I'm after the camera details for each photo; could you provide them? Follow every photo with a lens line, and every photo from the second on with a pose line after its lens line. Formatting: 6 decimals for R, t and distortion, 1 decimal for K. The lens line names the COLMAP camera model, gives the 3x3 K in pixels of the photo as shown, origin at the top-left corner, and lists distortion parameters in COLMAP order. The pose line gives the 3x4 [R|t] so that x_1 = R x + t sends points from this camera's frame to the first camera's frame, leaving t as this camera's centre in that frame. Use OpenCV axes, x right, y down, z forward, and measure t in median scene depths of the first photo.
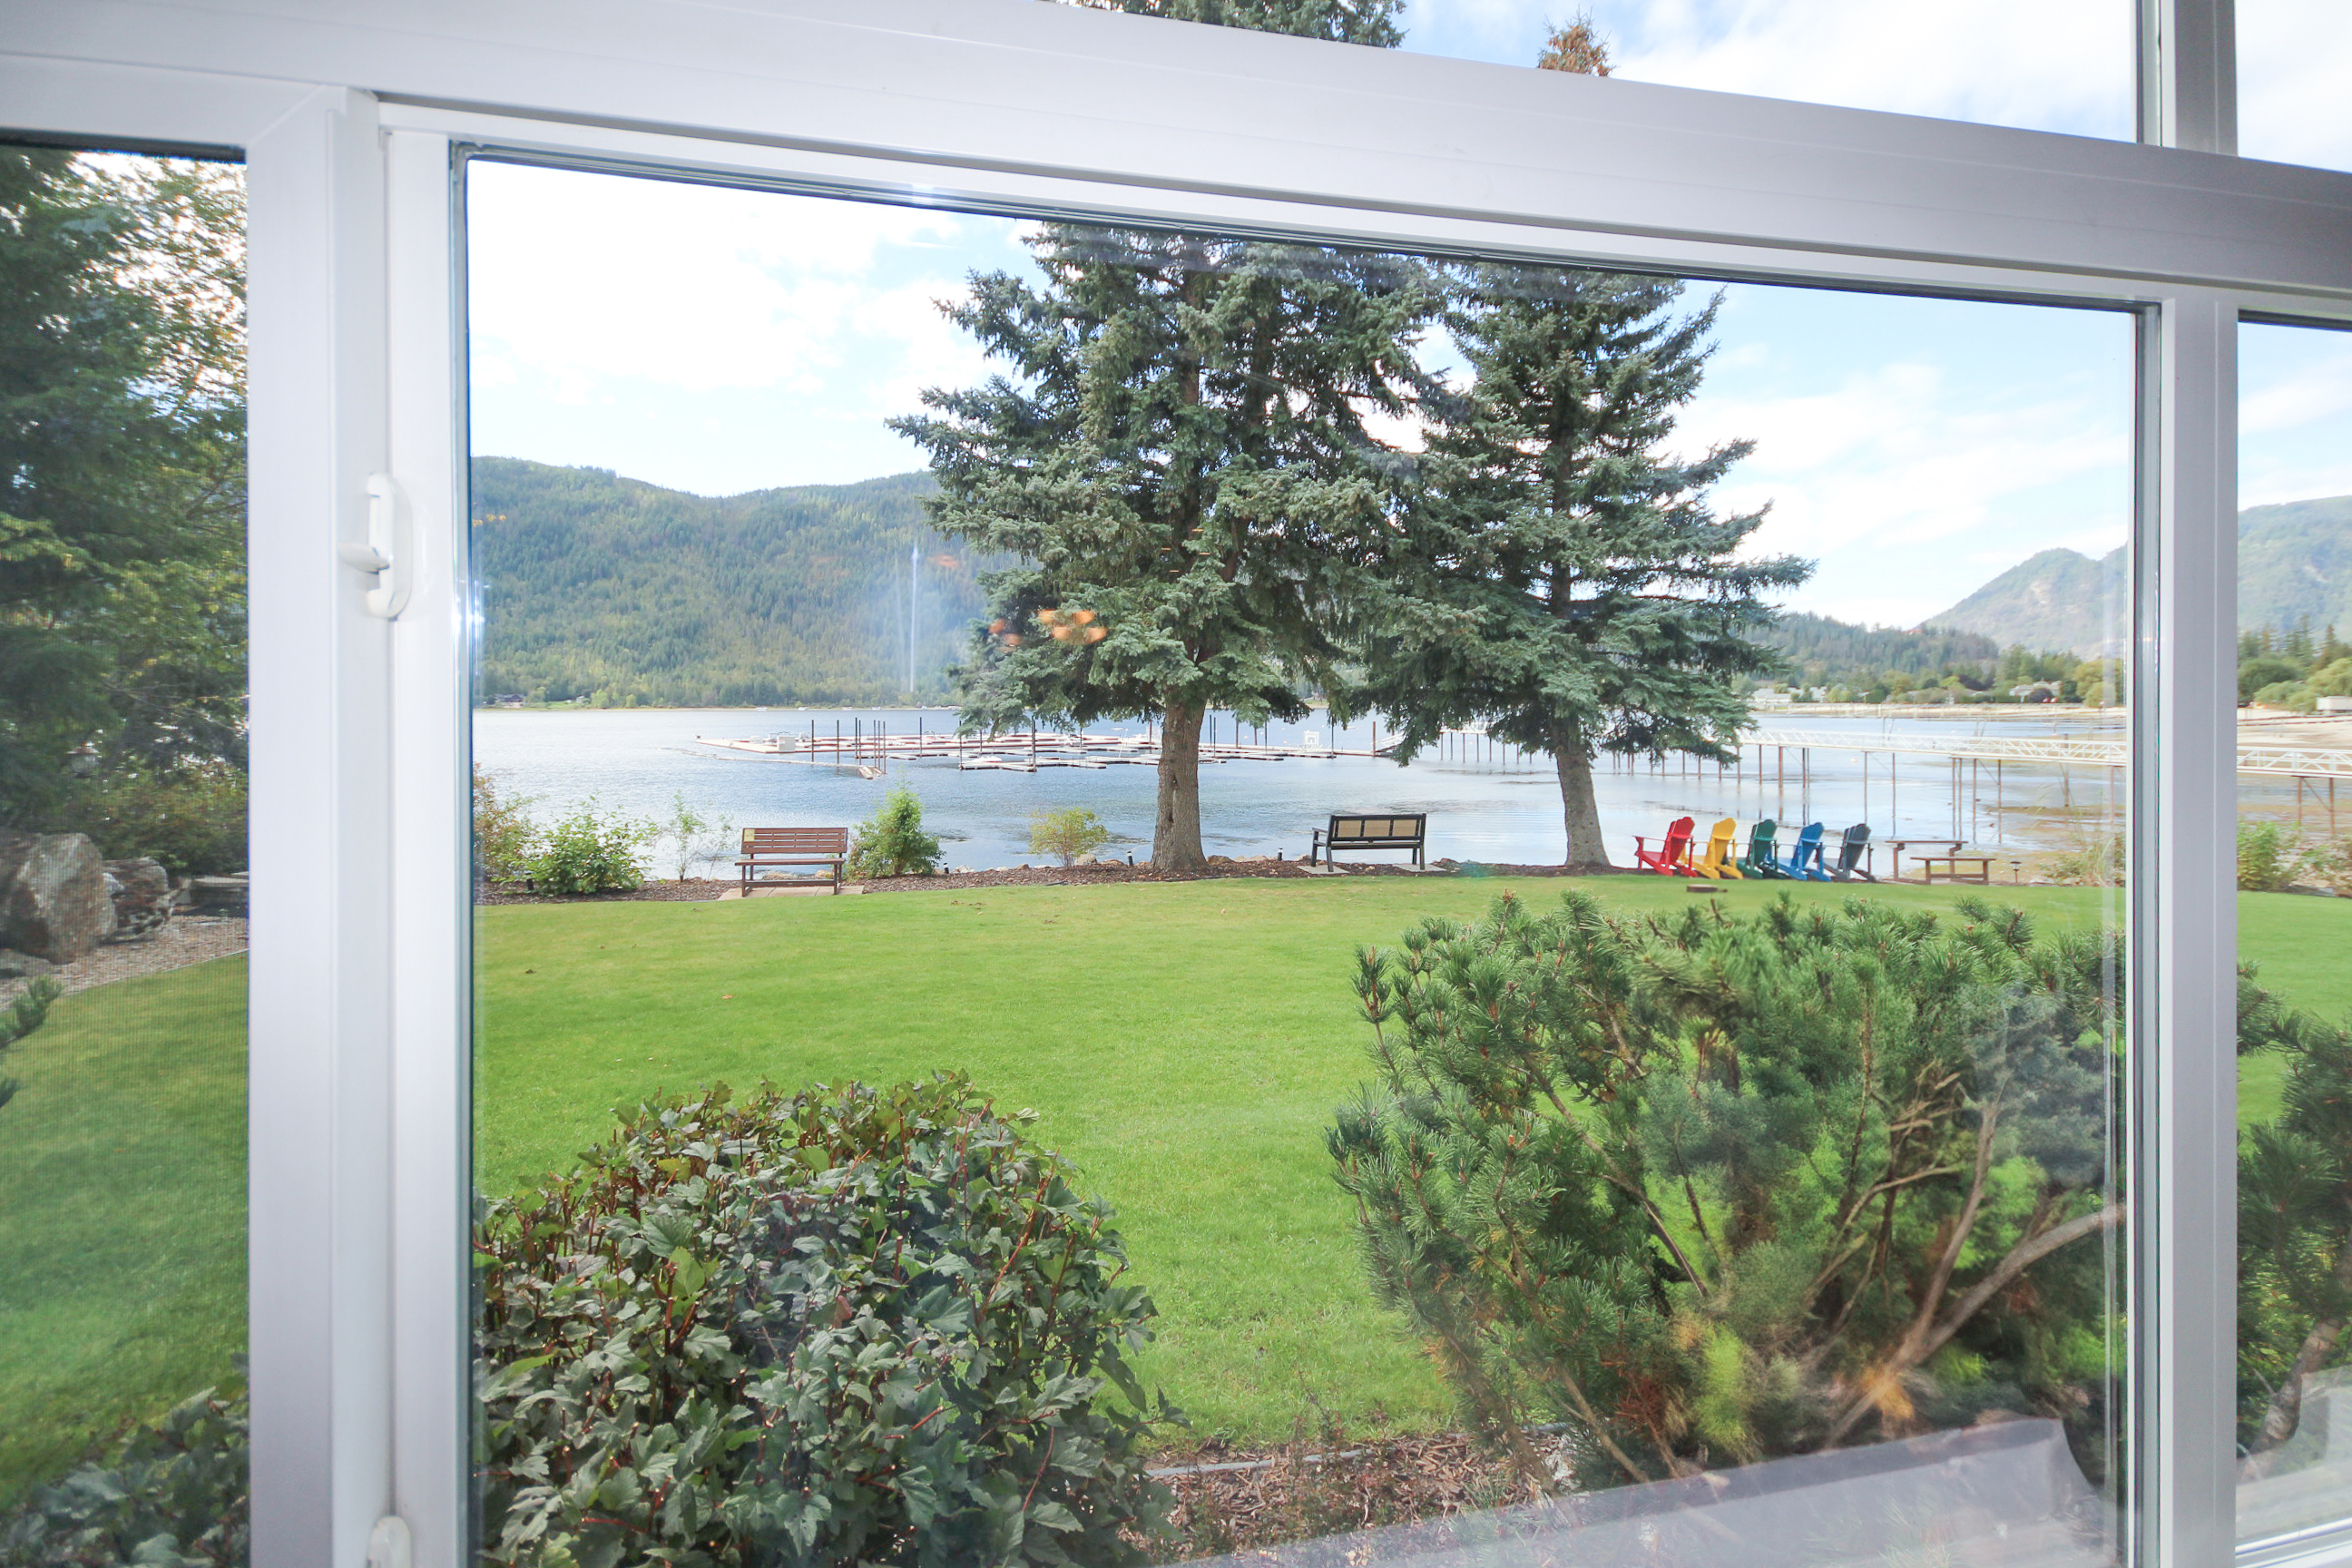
lens RADIAL K [[1084.7, 0, 1167.6], [0, 1084.7, 701.4], [0, 0, 1]] dist [0.014066, 0.001515]
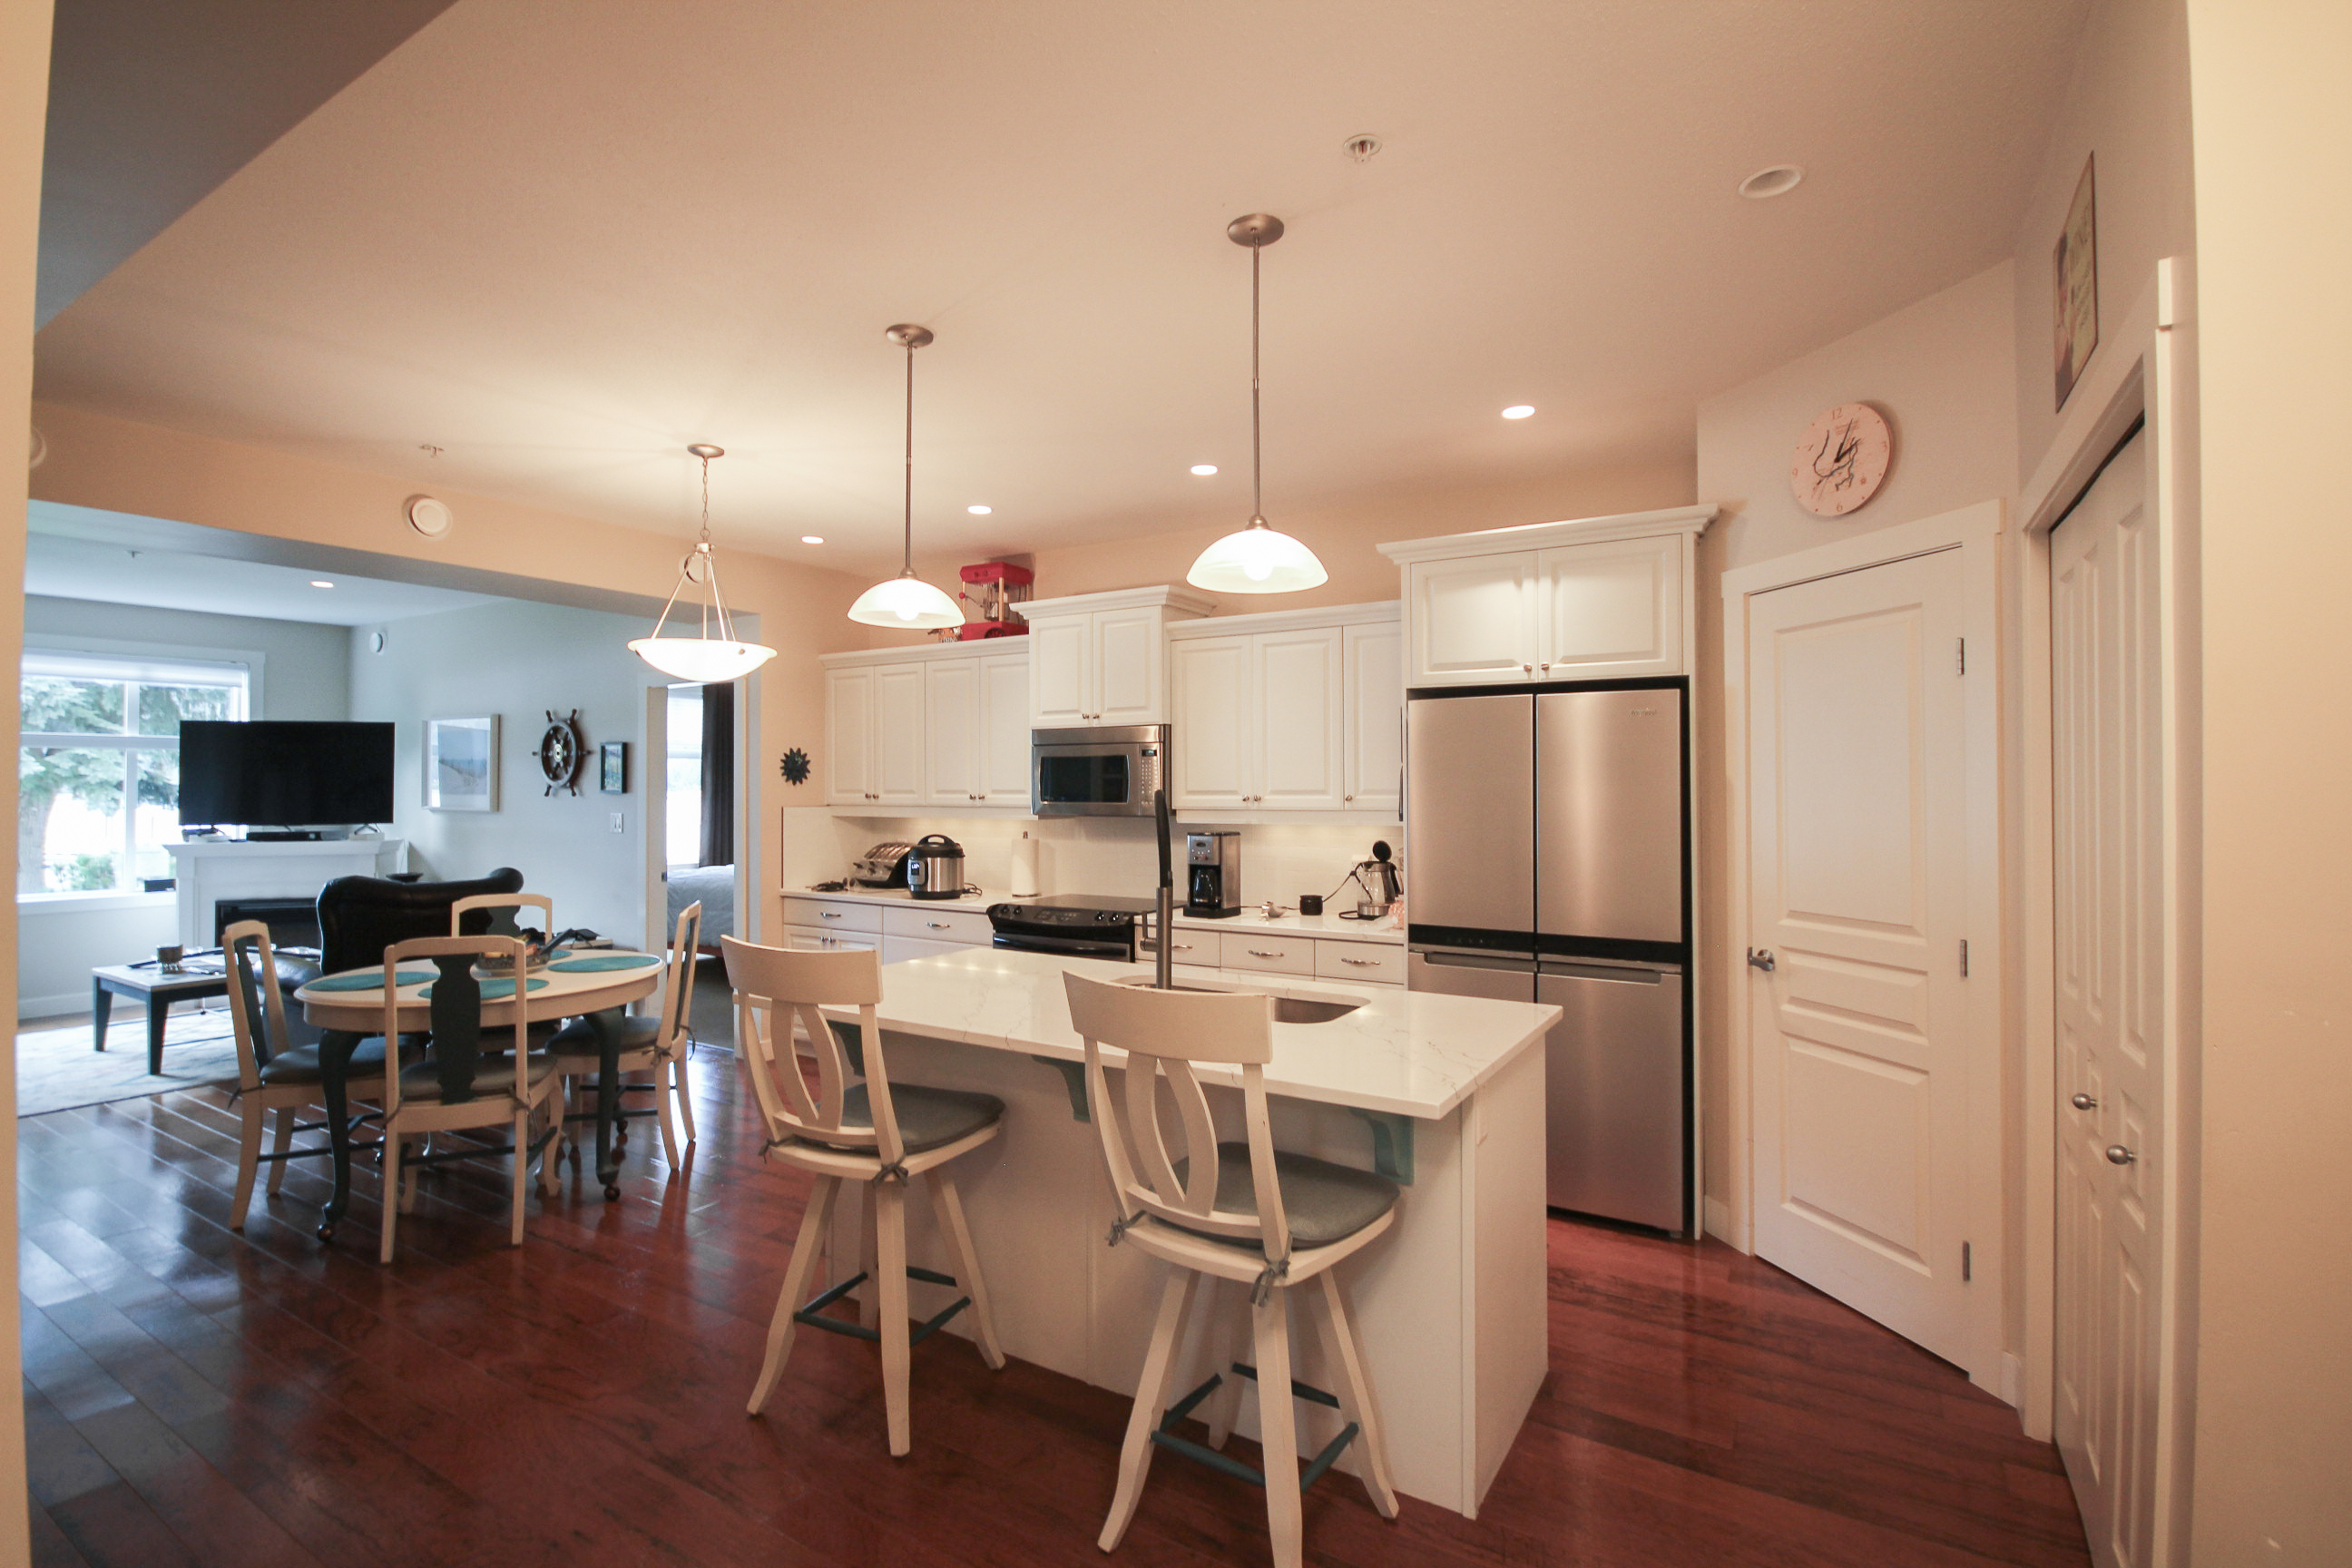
lens RADIAL K [[1084.7, 0, 1174.2], [0, 1084.7, 792.4], [0, 0, 1]] dist [0.014066, 0.001515]
pose [[0.693956, 0.002250, 0.720014, 0.017915], [-0.002499, 0.999997, -0.000716, -0.000998], [-0.720013, -0.001302, 0.693960, -0.562523]]
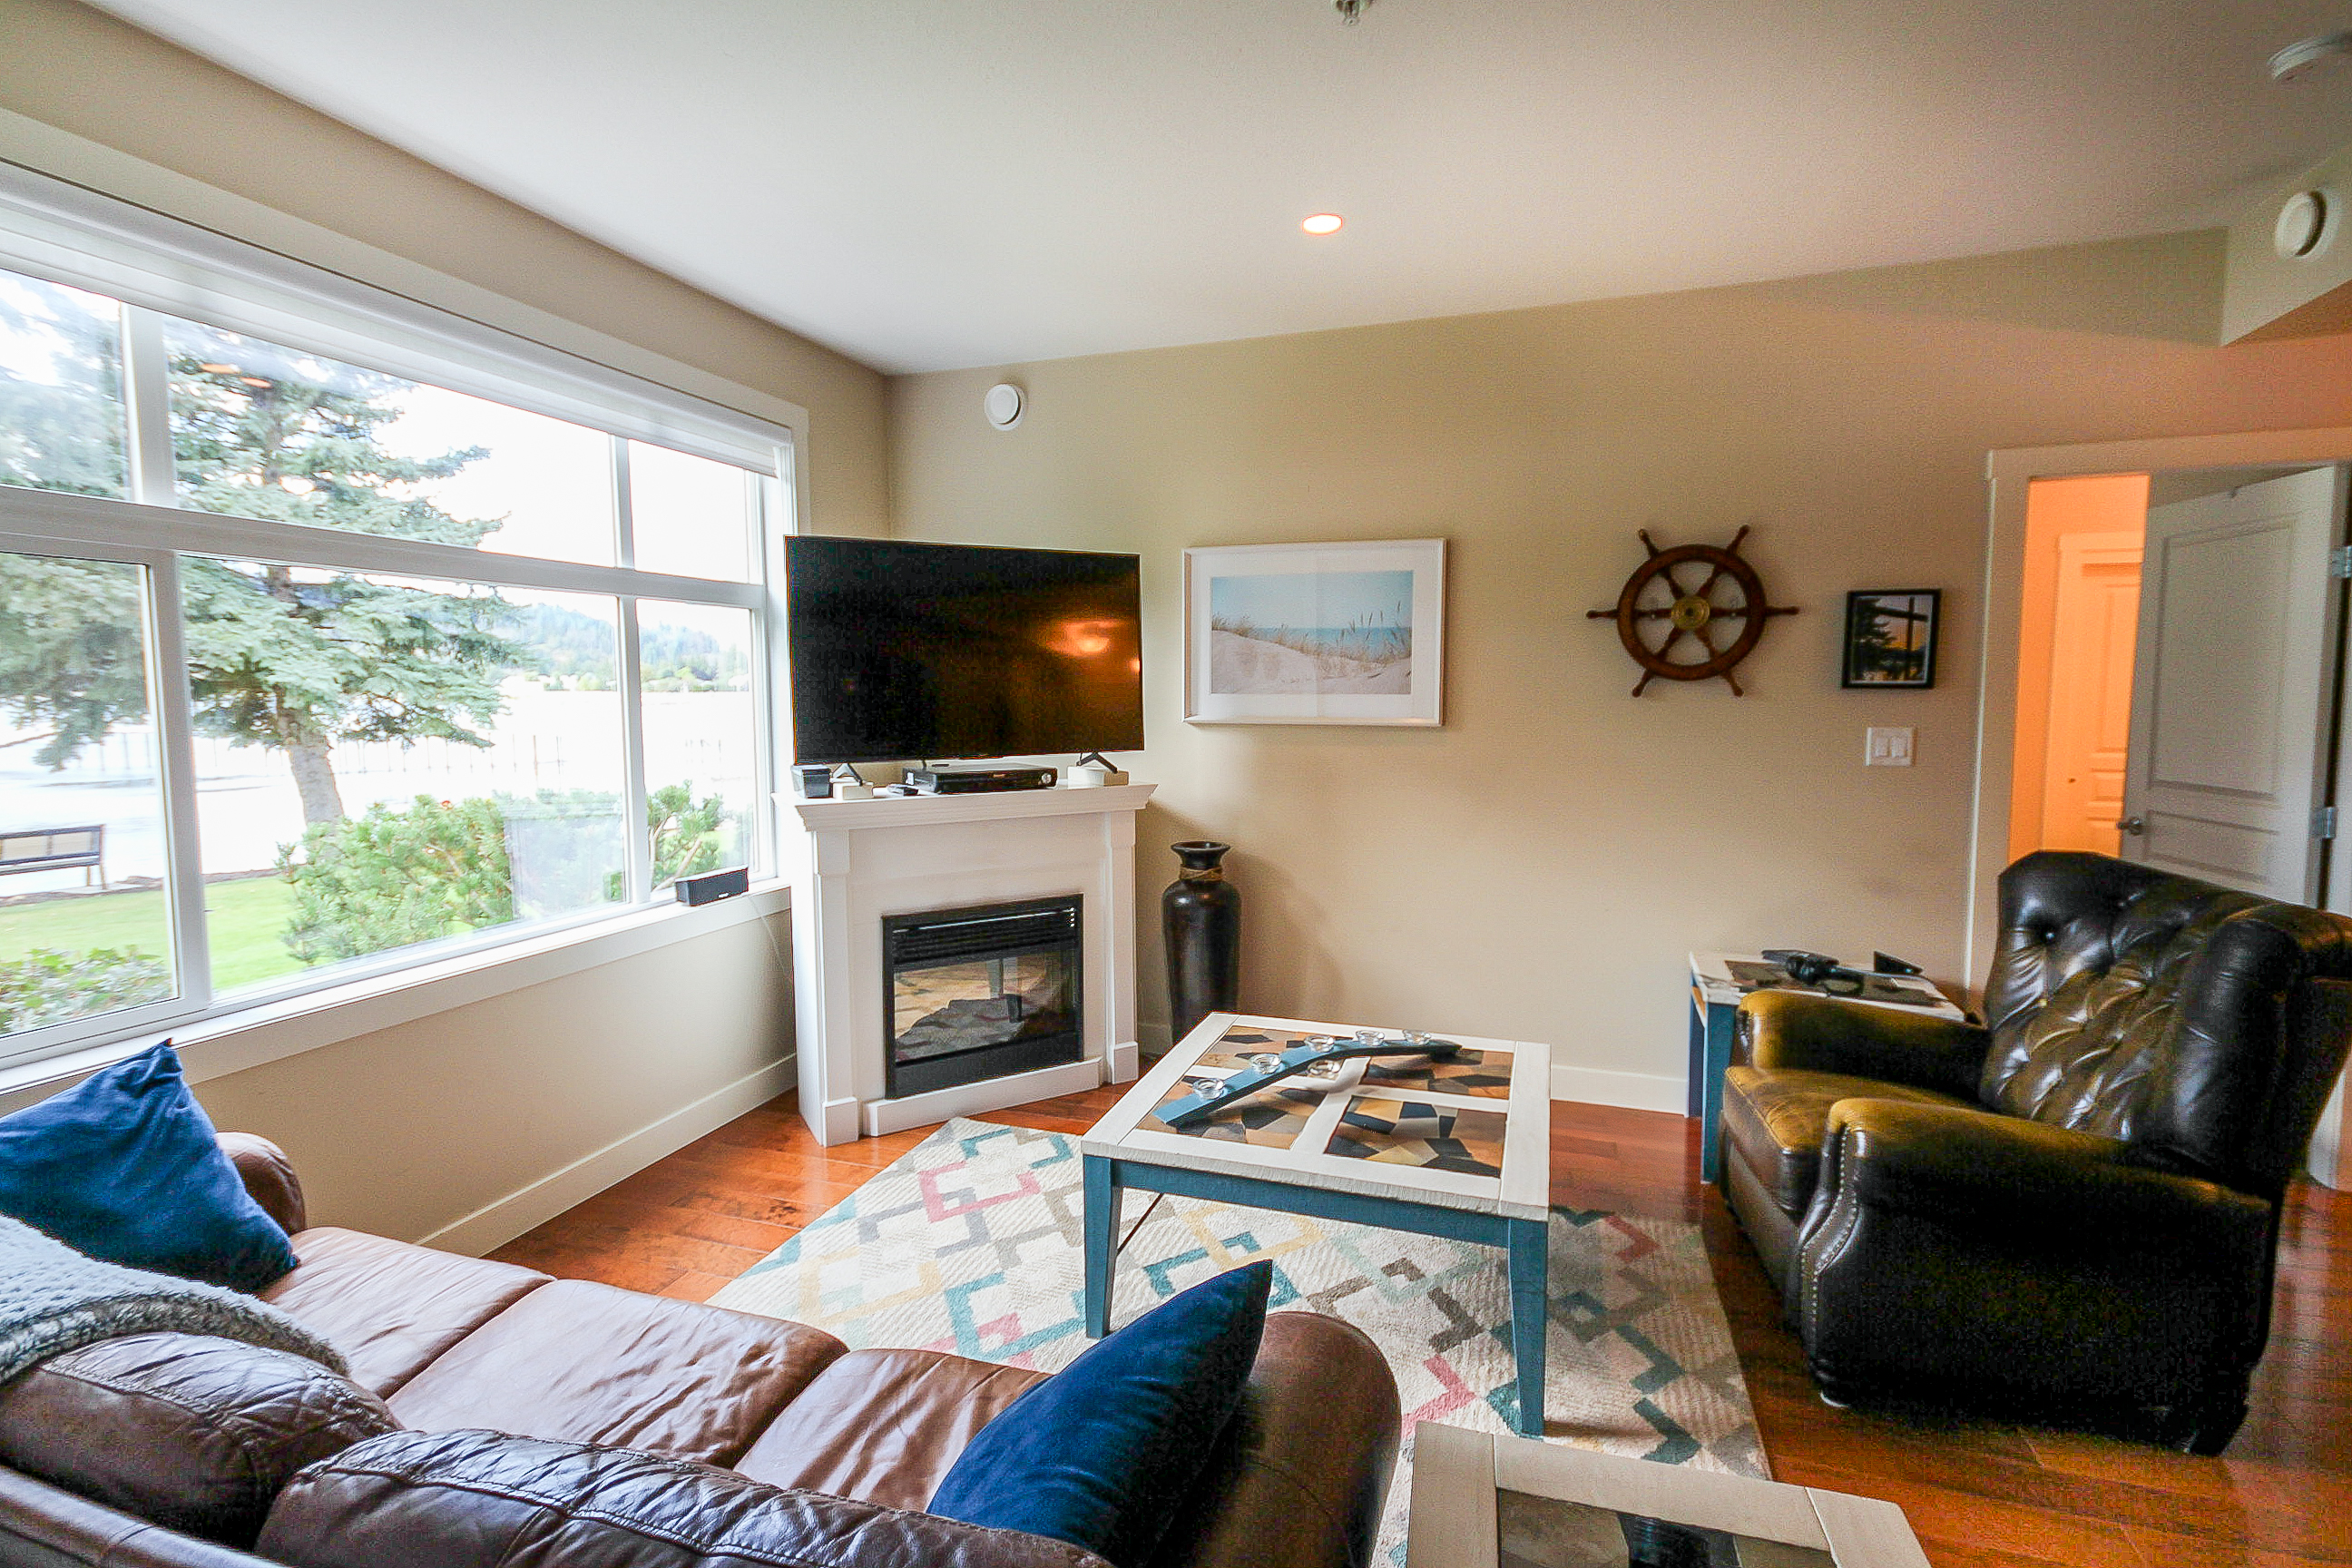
lens RADIAL K [[1084.7, 0, 1189.0], [0, 1084.7, 779.5], [0, 0, 1]] dist [0.014066, 0.001515]
pose [[0.500822, -0.073653, 0.862411, -0.075216], [0.002348, 0.996485, 0.083740, -0.000945], [-0.865547, -0.039914, 0.499234, -0.156103]]
